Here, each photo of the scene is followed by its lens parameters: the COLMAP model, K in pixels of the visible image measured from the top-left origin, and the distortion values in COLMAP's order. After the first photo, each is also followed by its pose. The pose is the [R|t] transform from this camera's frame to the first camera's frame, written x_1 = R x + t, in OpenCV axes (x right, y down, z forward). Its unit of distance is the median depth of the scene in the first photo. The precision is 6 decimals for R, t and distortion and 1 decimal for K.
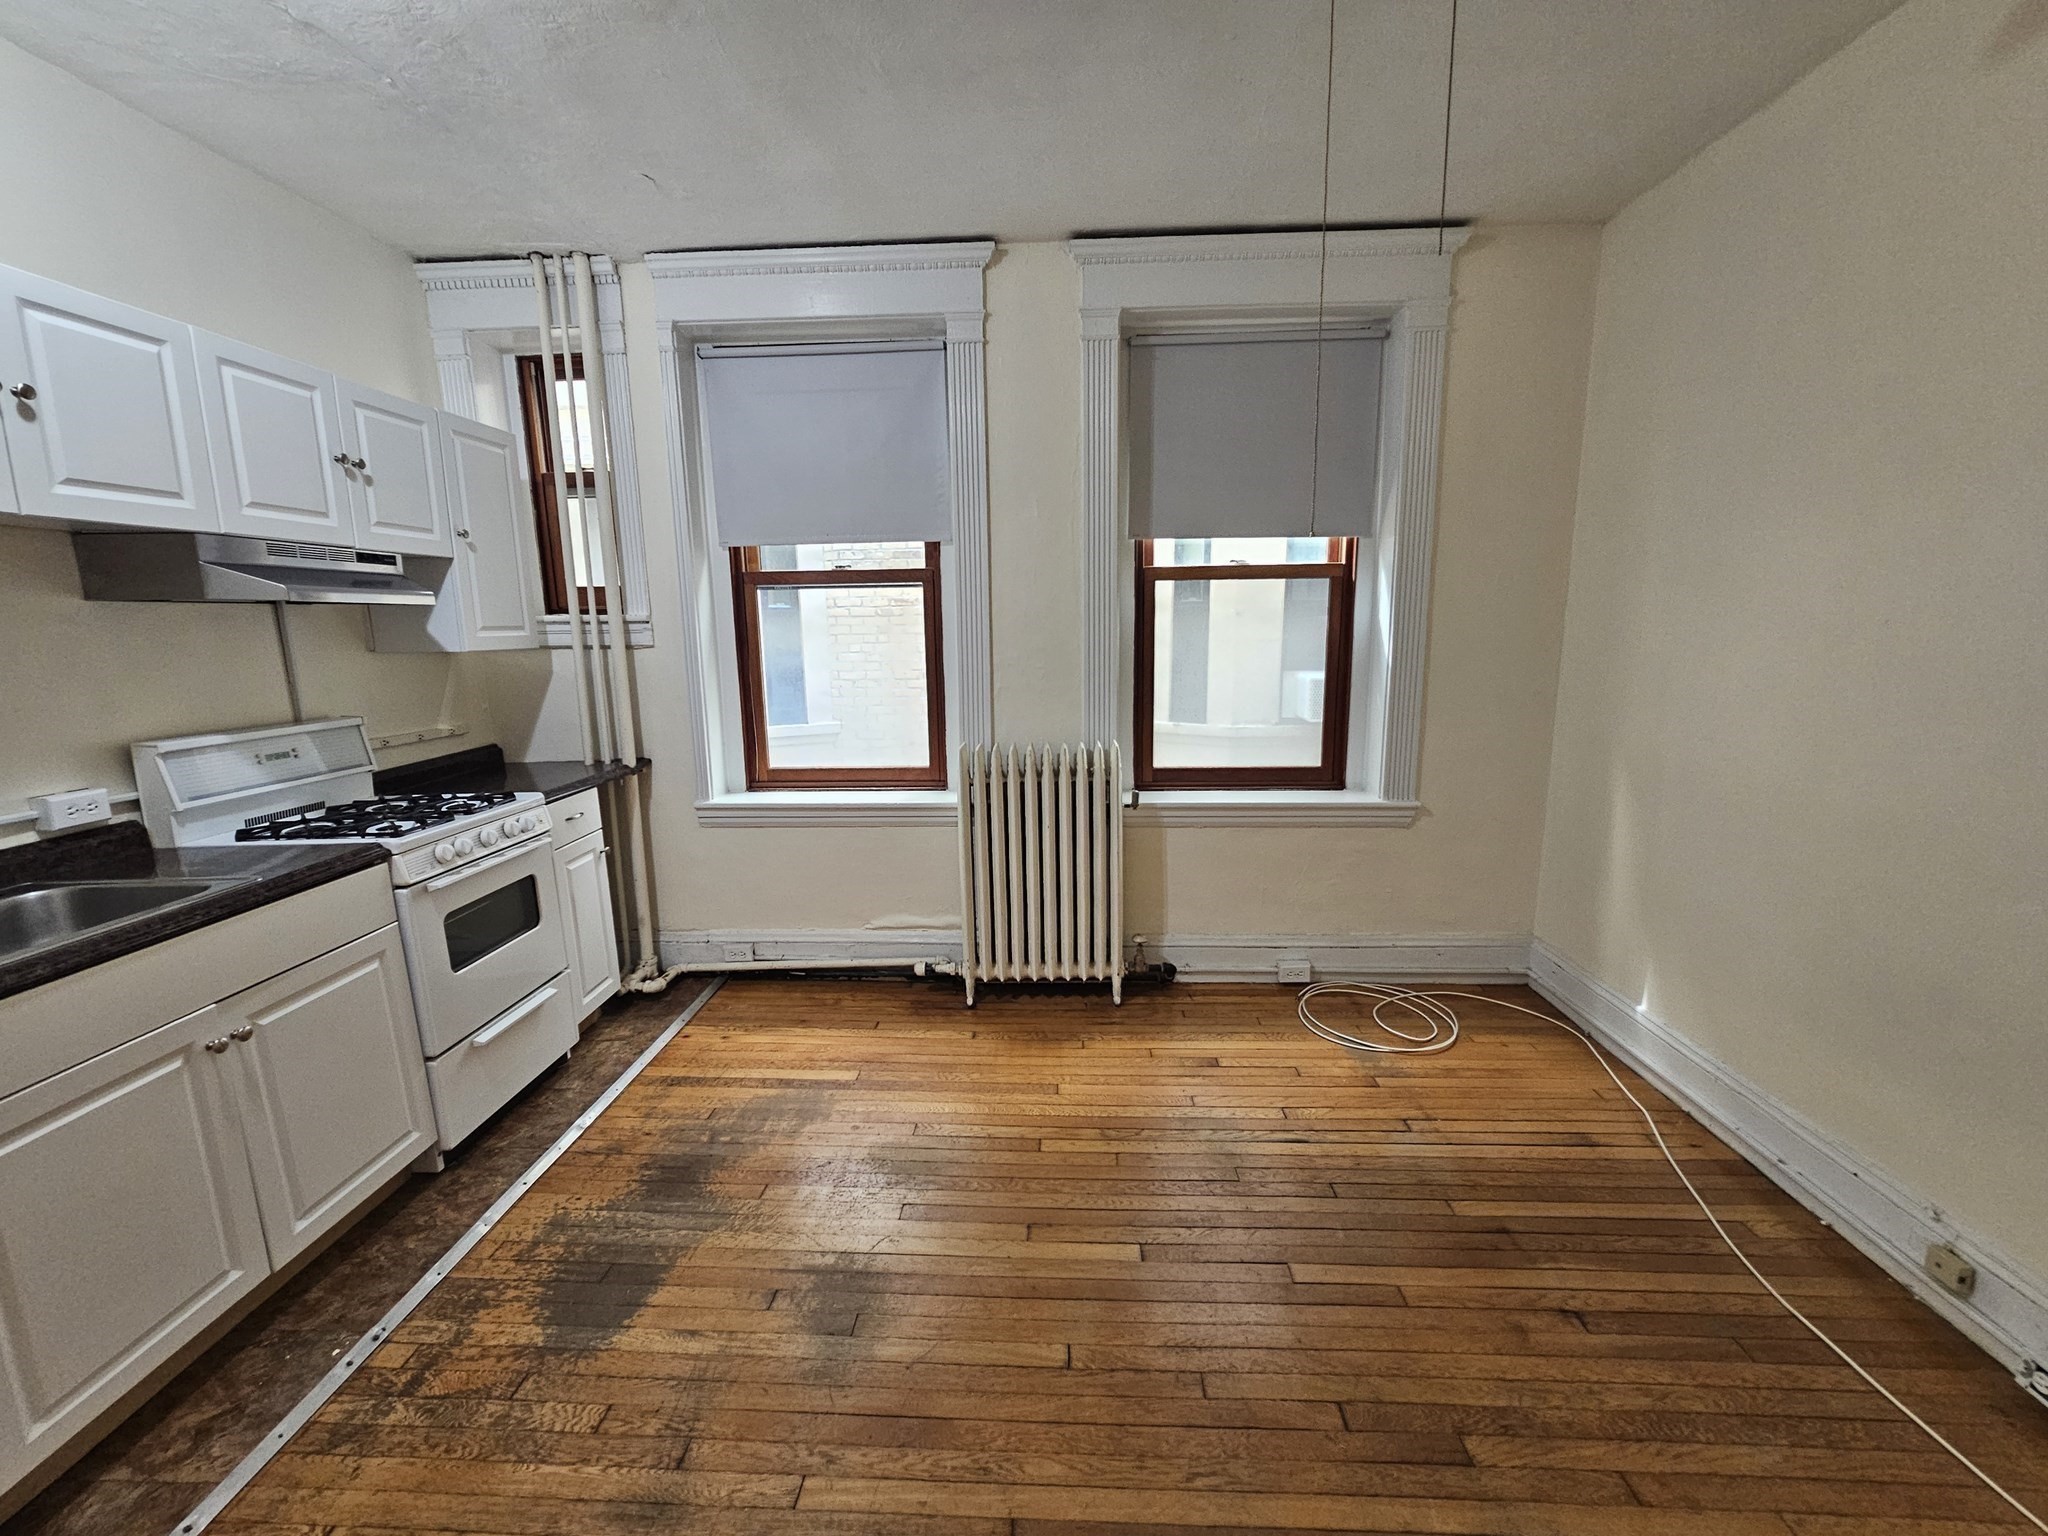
lens RADIAL K [[835.6, 0, 1028.9], [0, 835.6, 774.9], [0, 0, 1]] dist [-0.005118, 0.002678]
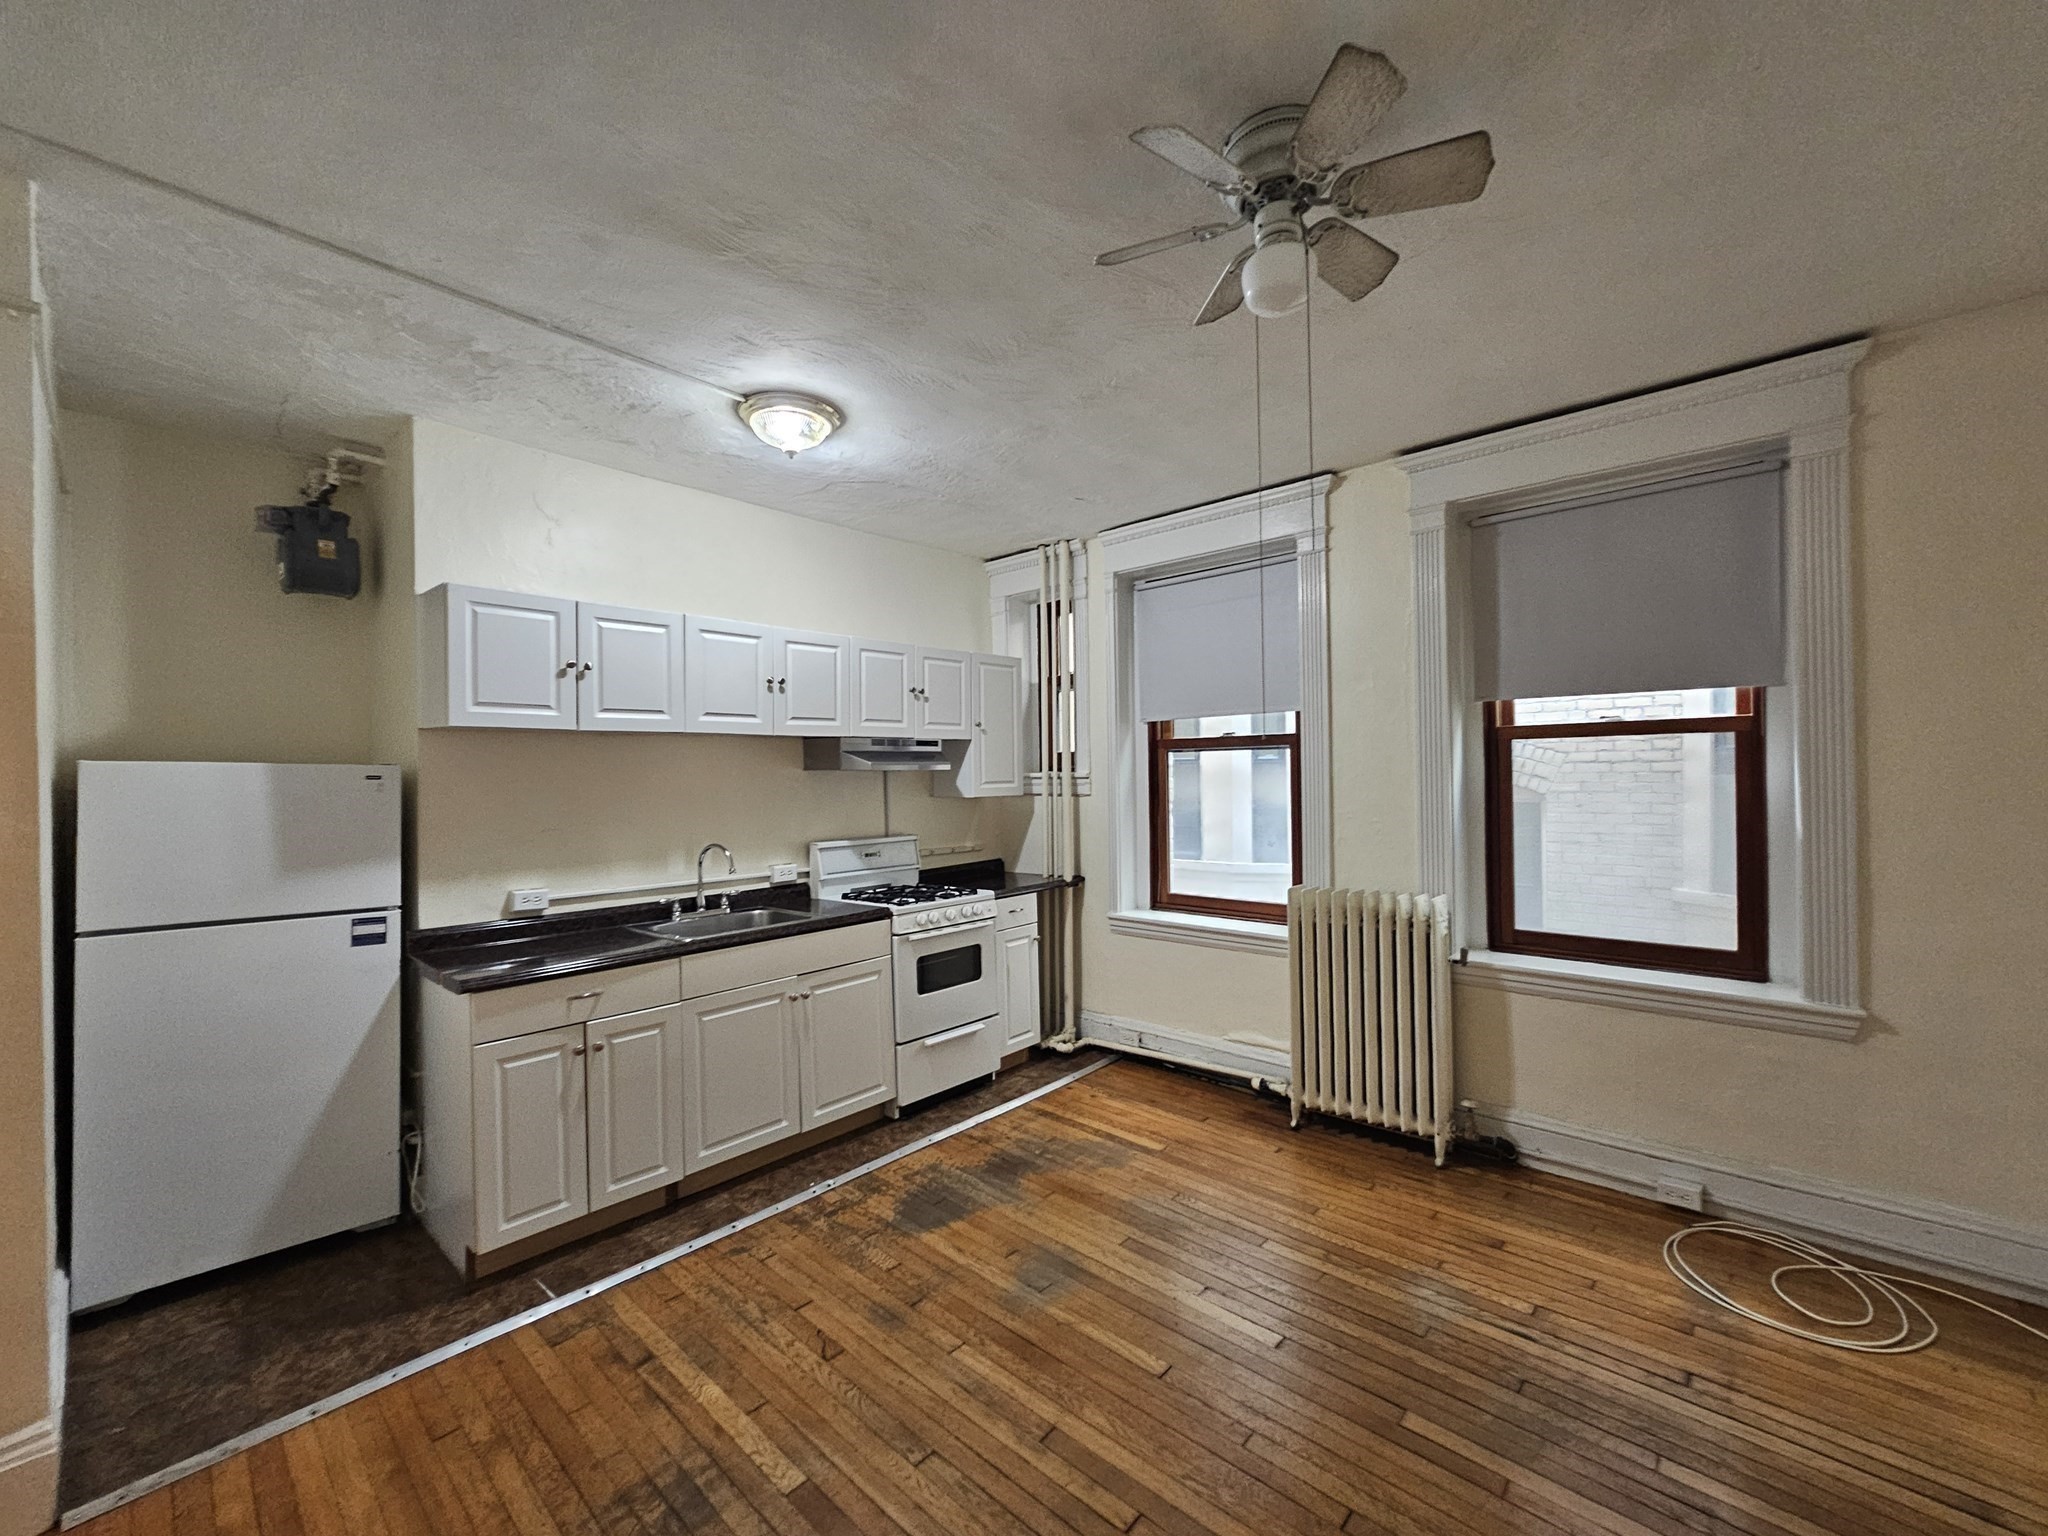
lens RADIAL K [[835.6, 0, 1034.4], [0, 835.6, 775.3], [0, 0, 1]] dist [-0.005118, 0.002678]
pose [[0.771588, 0.003589, -0.636113, 0.441627], [-0.108717, 0.986016, -0.126307, -0.002336], [0.626764, 0.166614, 0.761188, -0.141402]]
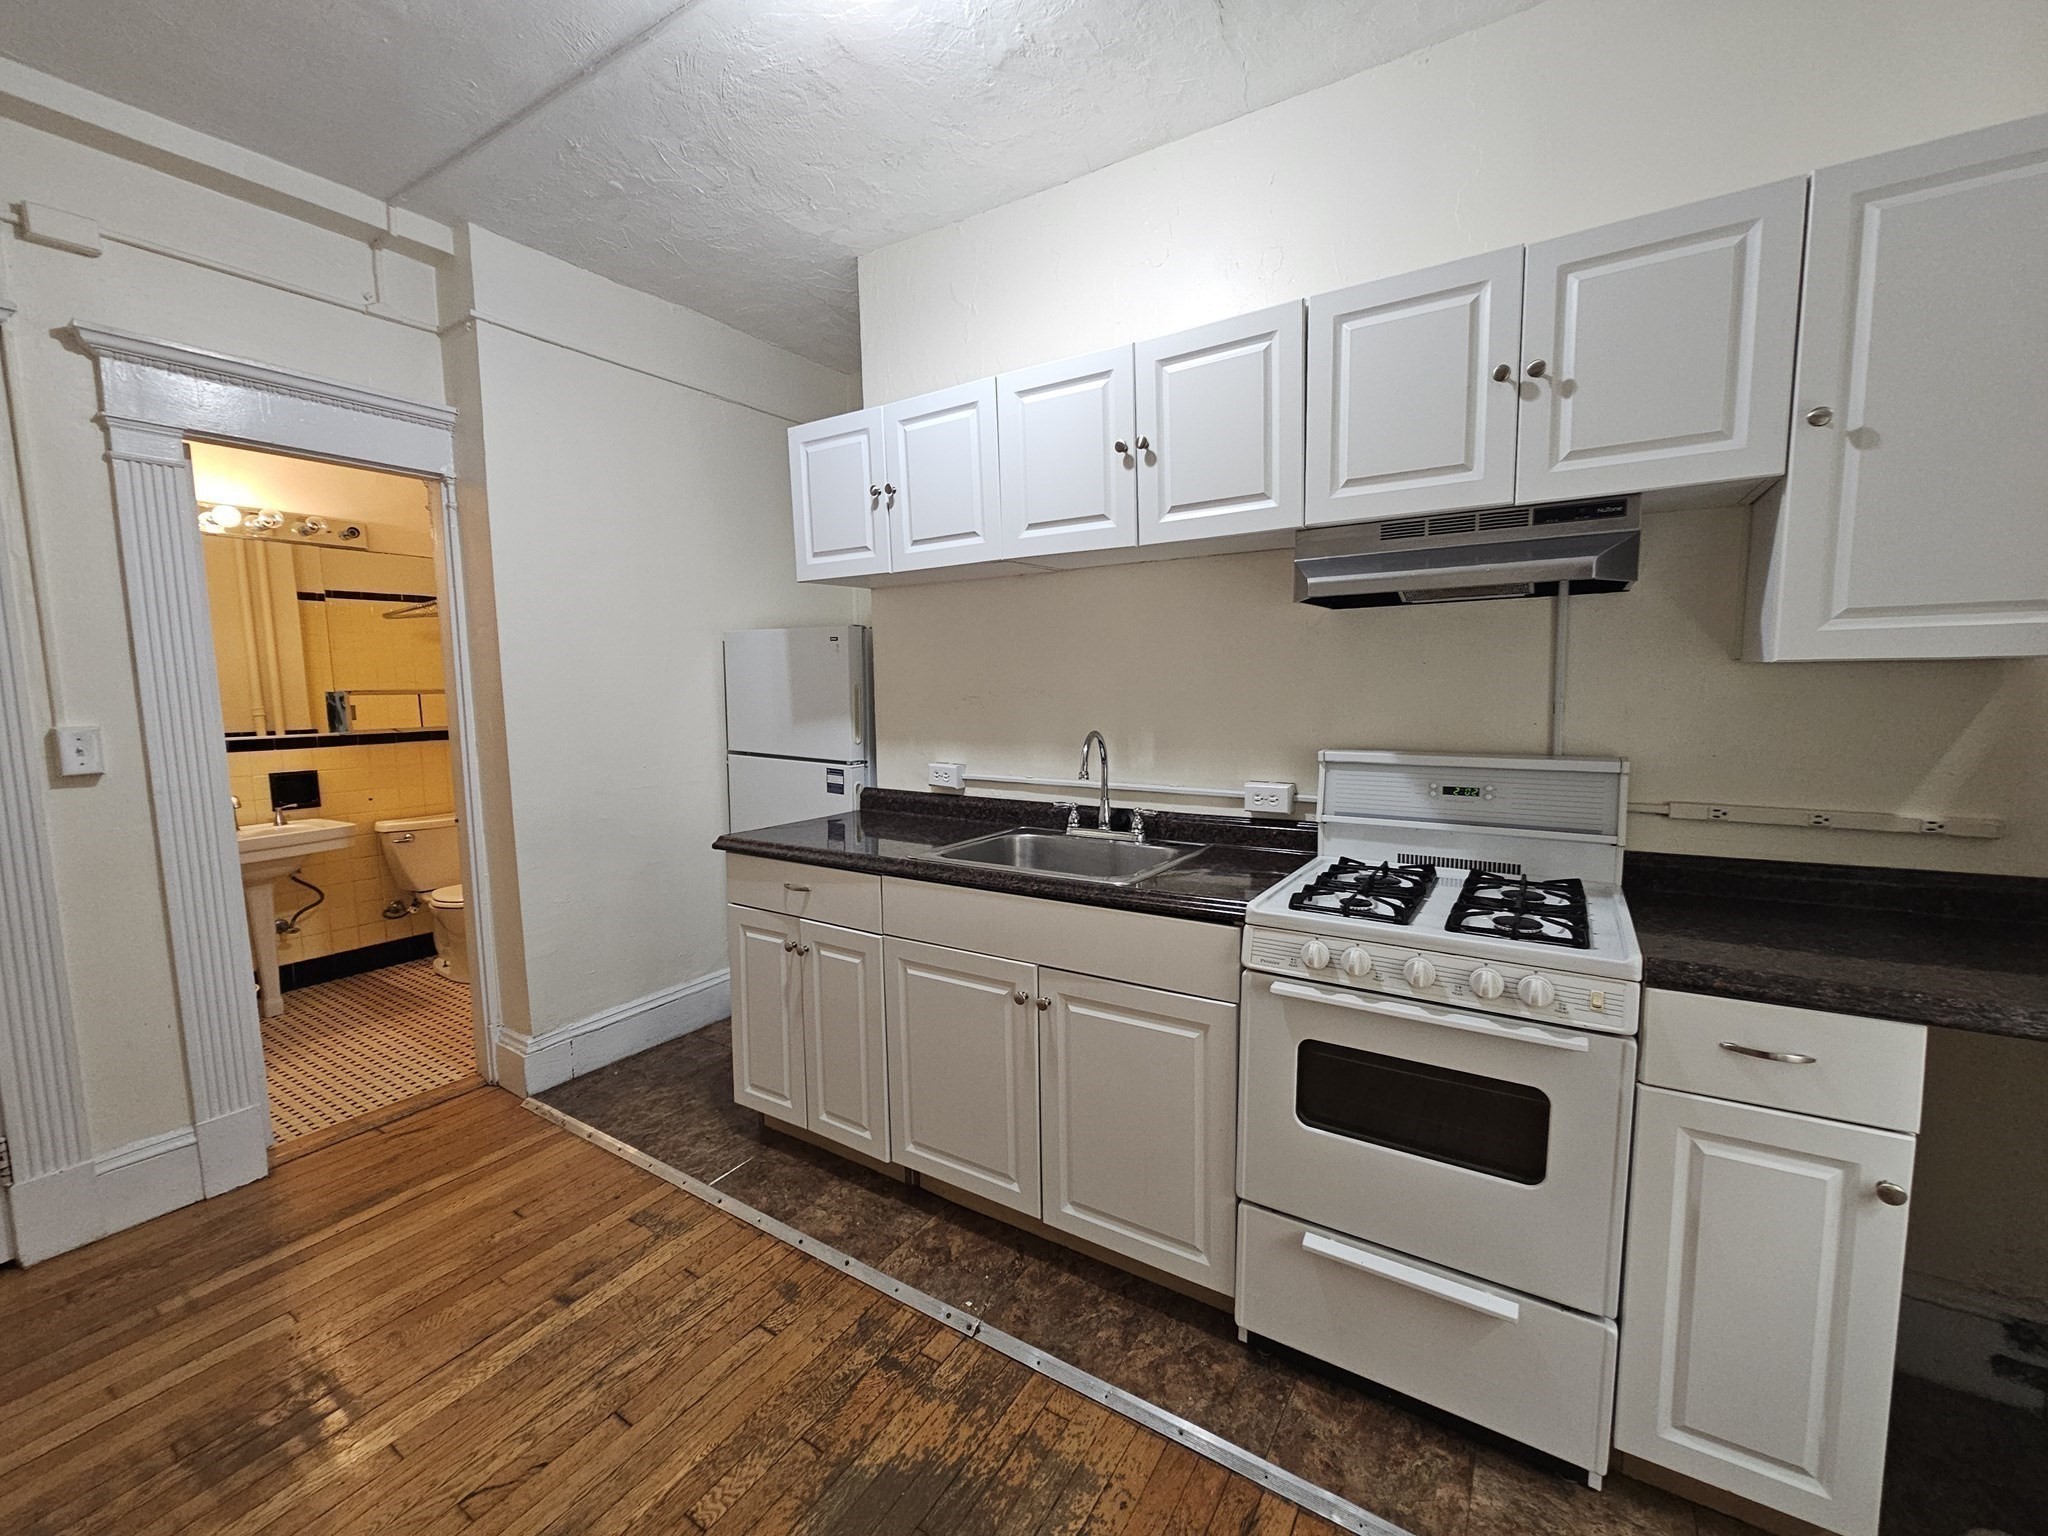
lens RADIAL K [[835.6, 0, 1020.9], [0, 835.6, 771.2], [0, 0, 1]] dist [-0.005118, 0.002678]
pose [[-0.502163, 0.116650, -0.856869, -0.011986], [-0.132153, 0.968871, 0.209345, -0.136712], [0.854616, 0.218363, -0.471116, 0.915003]]
